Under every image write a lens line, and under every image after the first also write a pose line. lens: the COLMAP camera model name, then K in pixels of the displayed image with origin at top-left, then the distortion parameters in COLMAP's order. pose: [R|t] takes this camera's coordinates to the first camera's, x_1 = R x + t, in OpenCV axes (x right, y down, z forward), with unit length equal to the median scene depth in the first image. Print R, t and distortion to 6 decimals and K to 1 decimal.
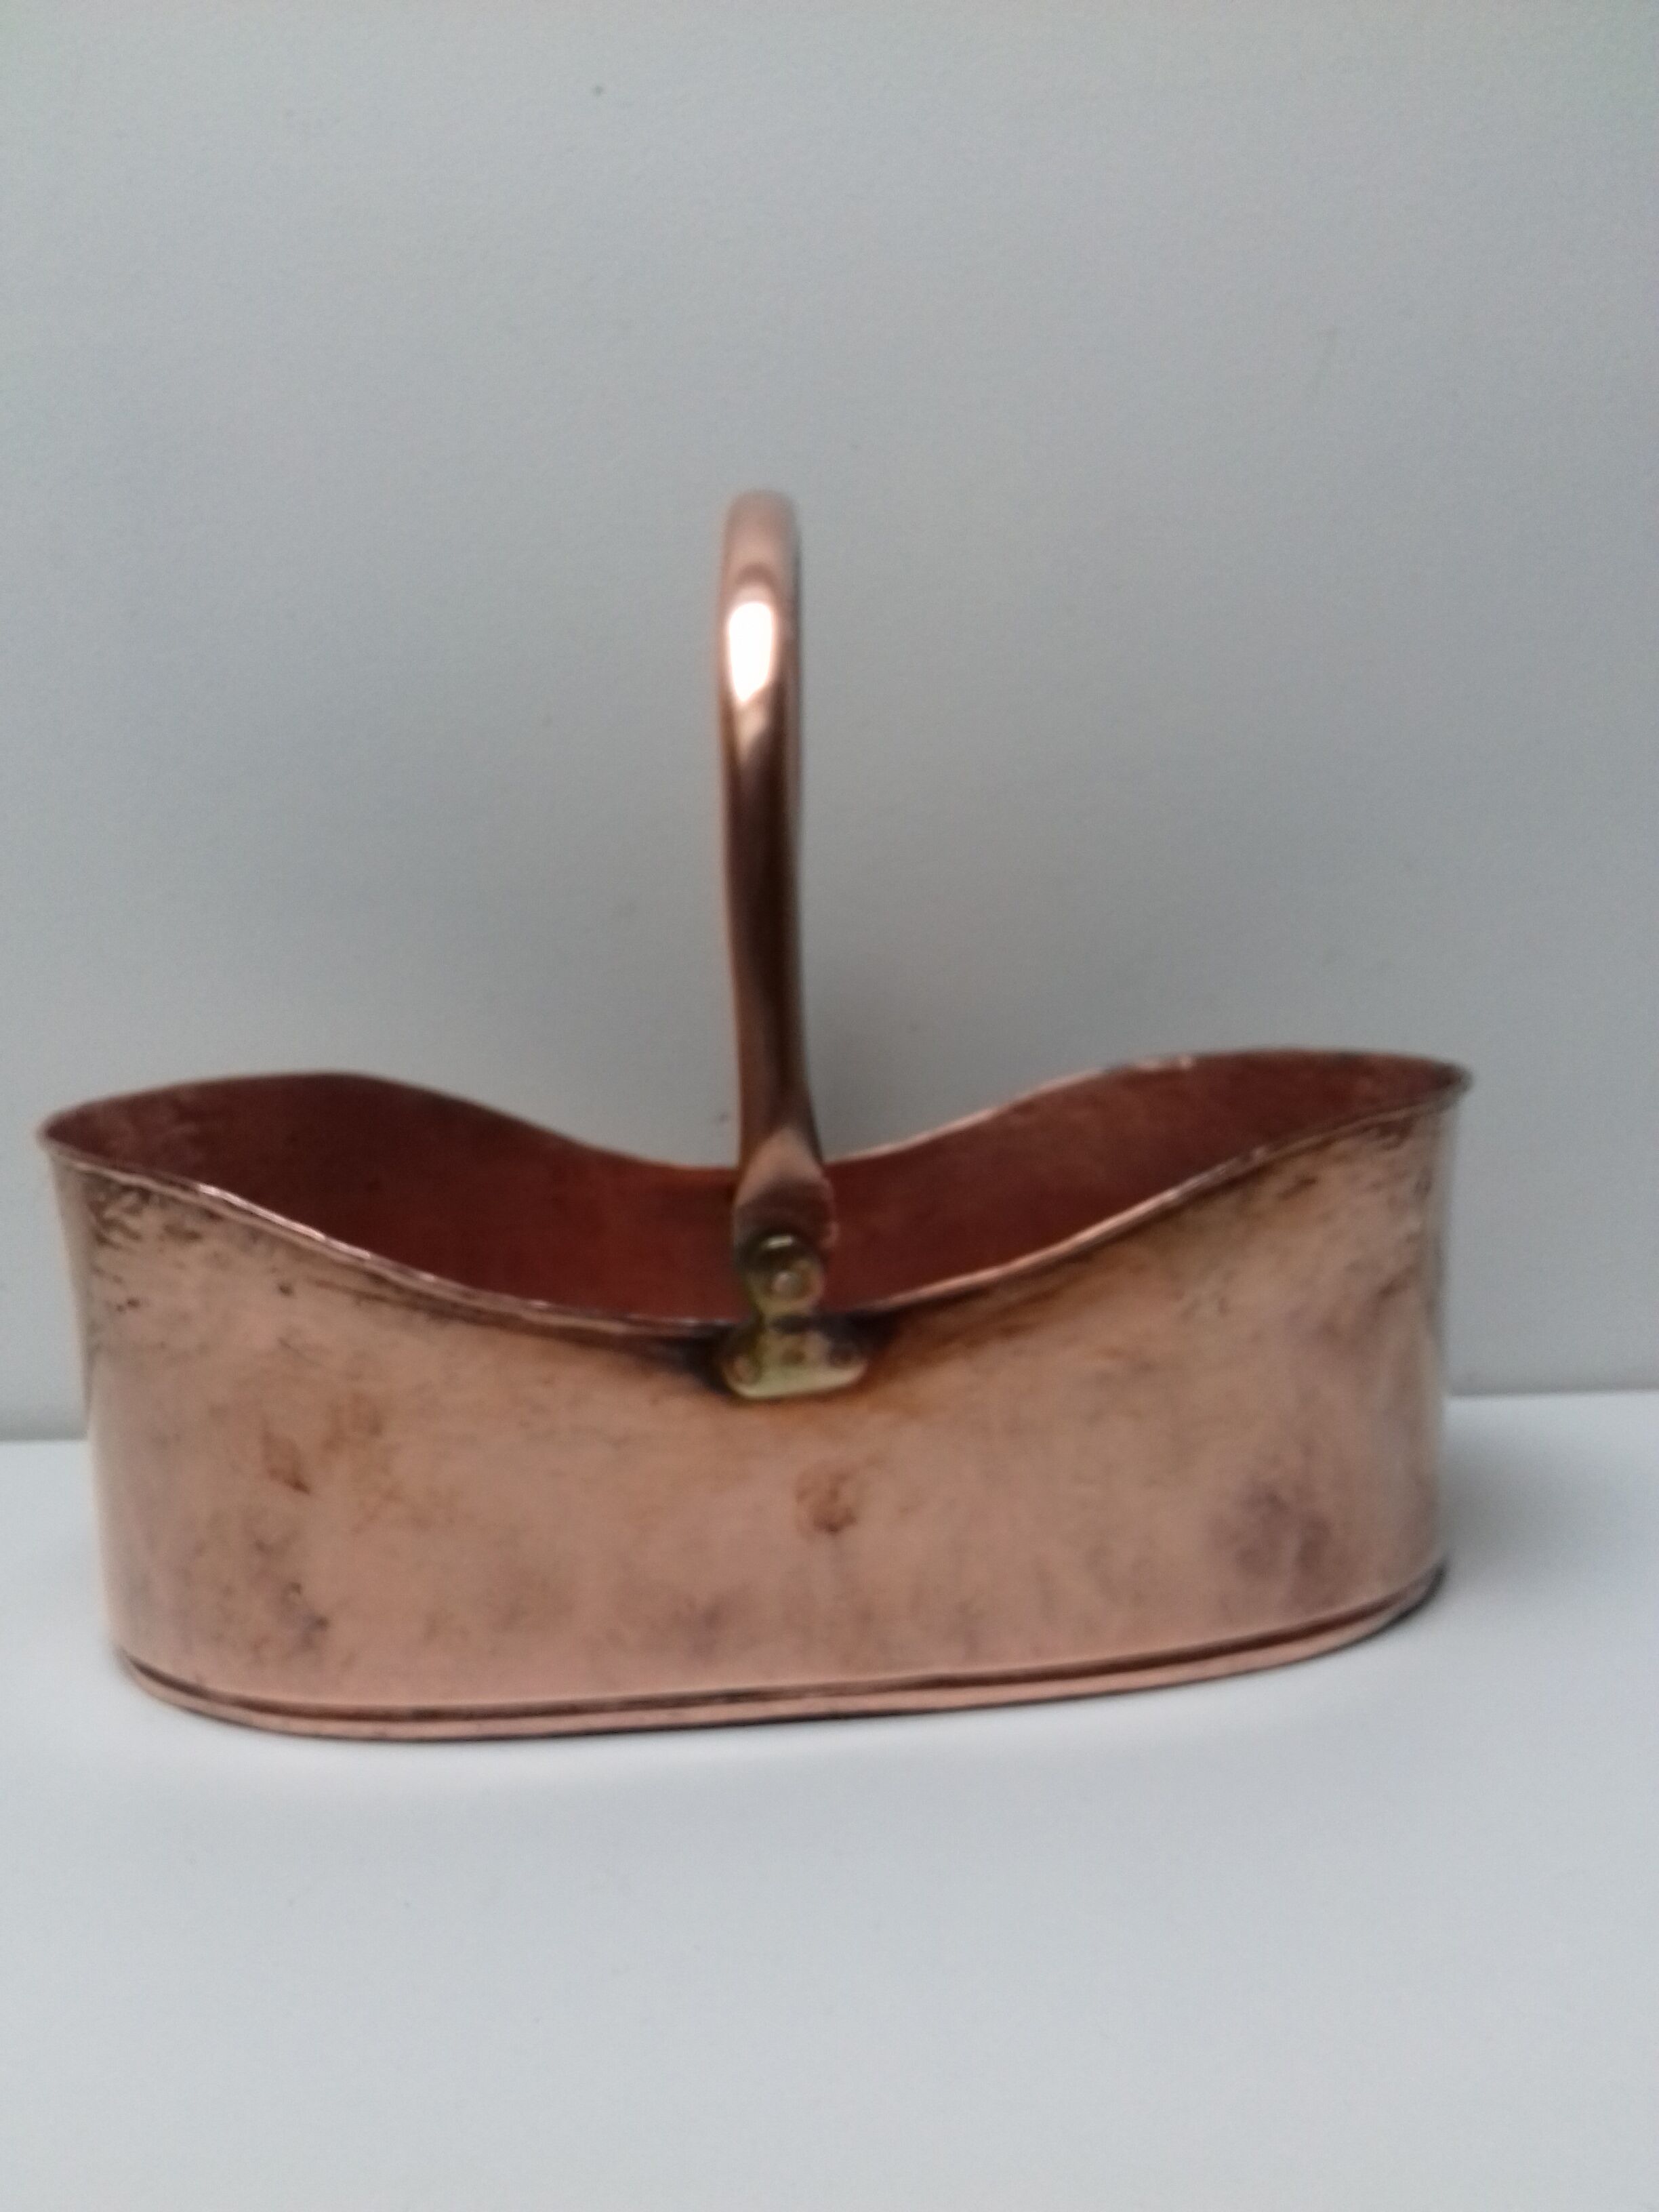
lens RADIAL K [[2093.4, 0, 829.5], [0, 2093.4, 1106.0], [0, 0, 1]] dist [0.089809, -0.179286]
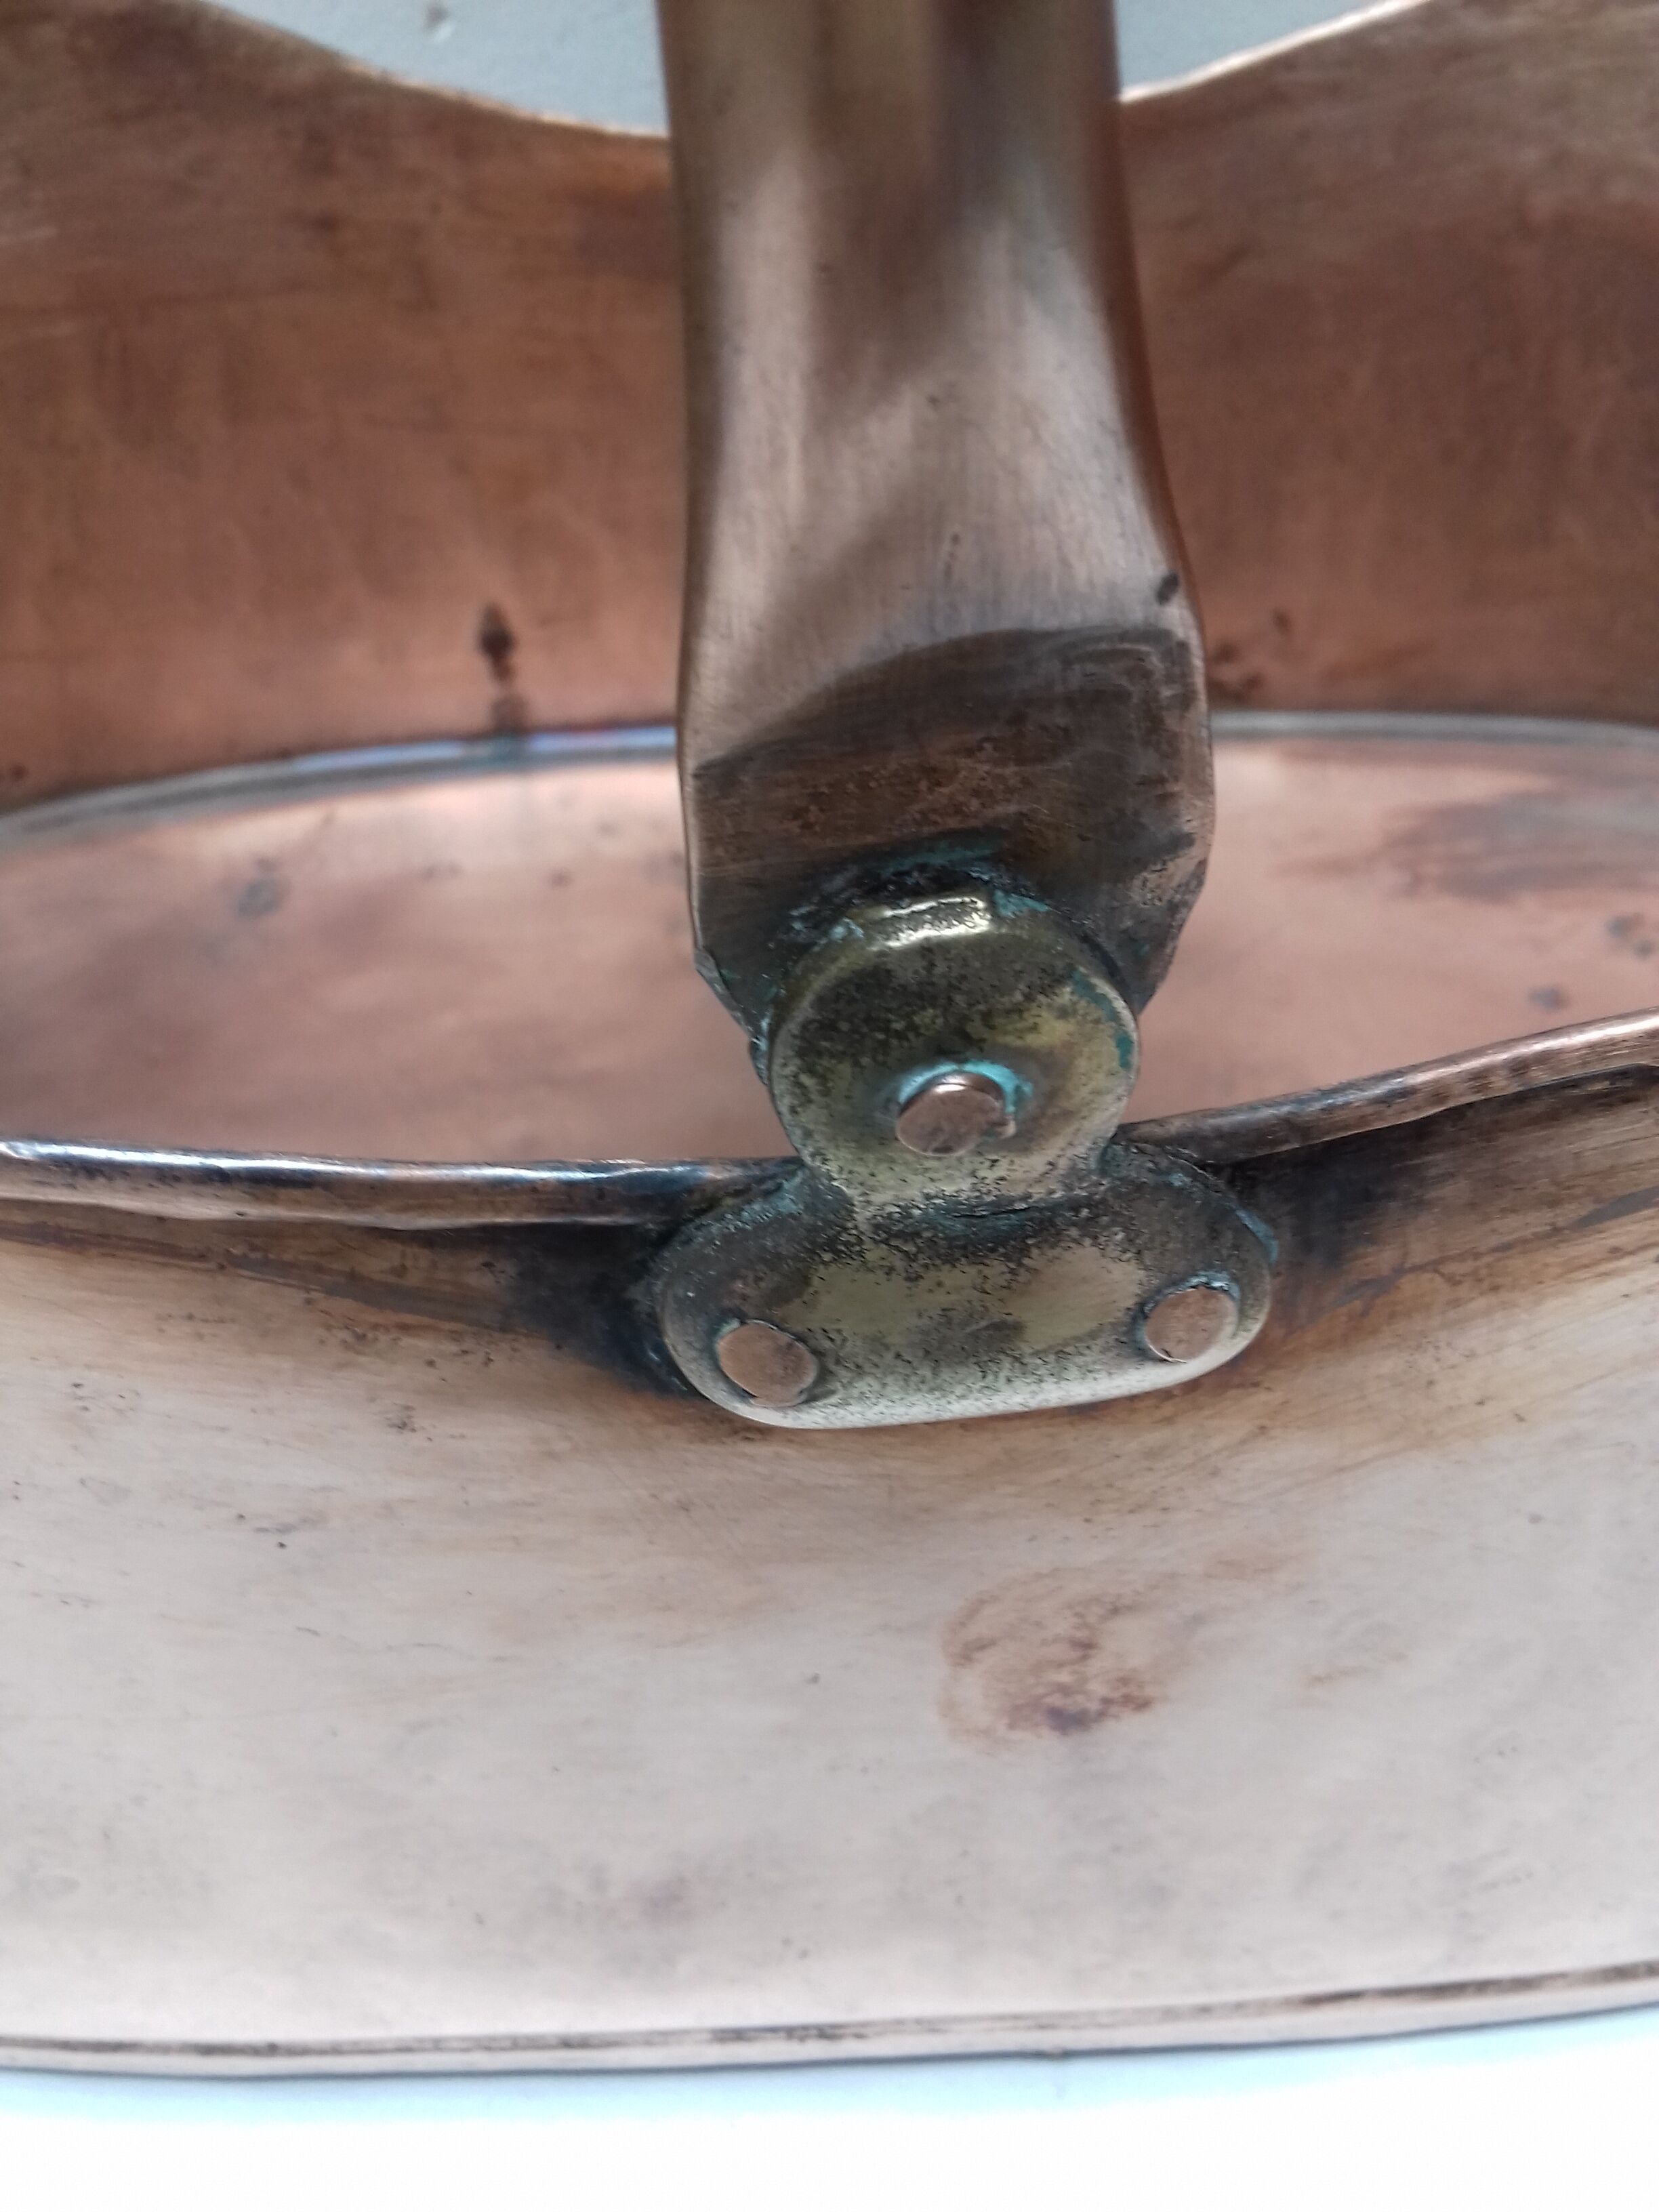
lens RADIAL K [[2093.4, 0, 829.5], [0, 2093.4, 1106.0], [0, 0, 1]] dist [0.089809, -0.179286]
pose [[0.999669, 0.020969, -0.014889, -0.029206], [-0.010822, 0.868193, 0.496109, -0.016718], [0.023329, -0.495784, 0.868133, 0.788602]]
